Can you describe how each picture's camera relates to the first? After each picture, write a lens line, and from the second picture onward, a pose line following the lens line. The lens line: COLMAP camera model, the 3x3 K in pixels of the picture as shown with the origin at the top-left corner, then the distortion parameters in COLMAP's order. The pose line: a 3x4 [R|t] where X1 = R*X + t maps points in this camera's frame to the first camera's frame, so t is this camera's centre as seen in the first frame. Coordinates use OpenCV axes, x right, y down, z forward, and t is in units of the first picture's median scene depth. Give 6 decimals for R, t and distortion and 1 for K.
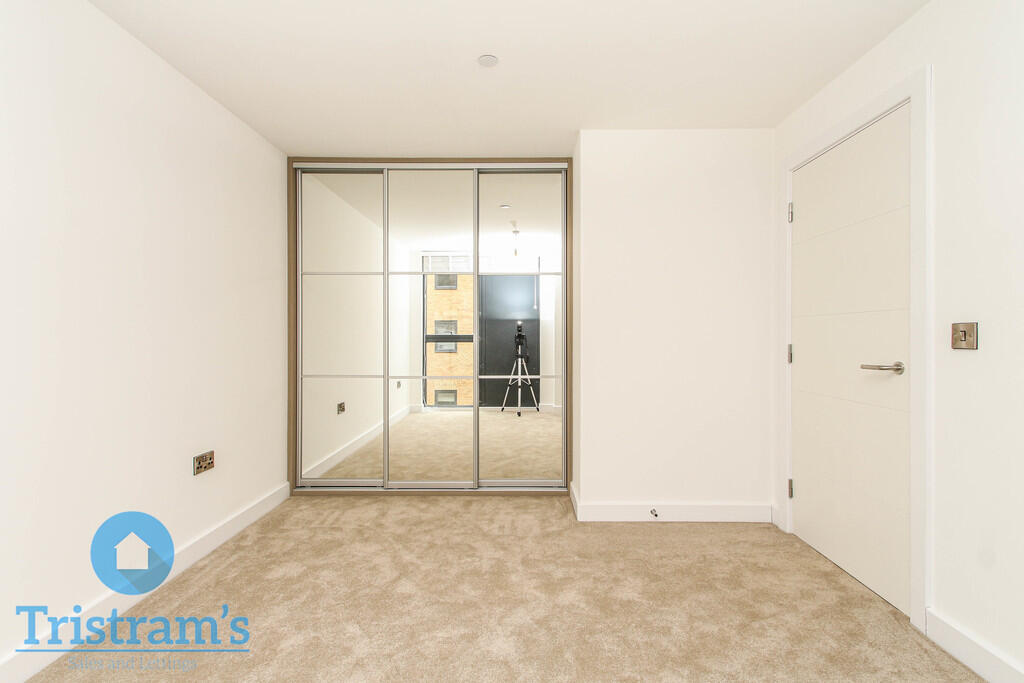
lens RADIAL K [[479.4, 0, 512.0], [0, 479.4, 341.5], [0, 0, 1]] dist [0.001388, 0.000193]
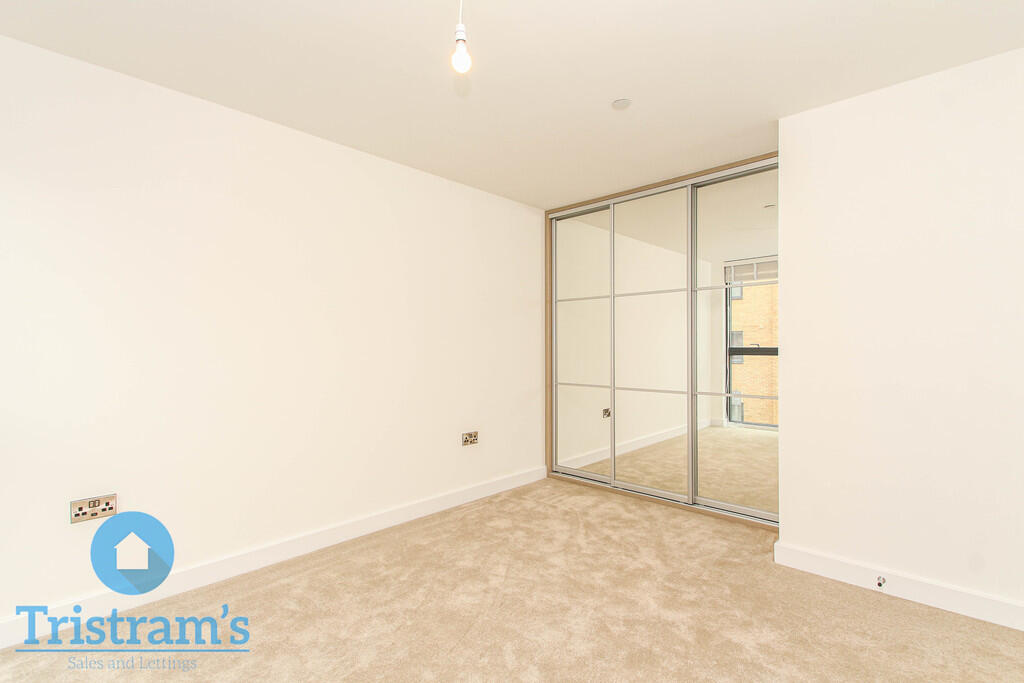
lens RADIAL K [[473.4, 0, 512.1], [0, 473.4, 351.5], [0, 0, 1]] dist [-0.000259, -0.000248]
pose [[0.723522, 0.003876, -0.690290, 0.373502], [-0.002995, 0.999992, 0.002476, -0.015088], [0.690295, 0.000276, 0.723528, 0.030738]]
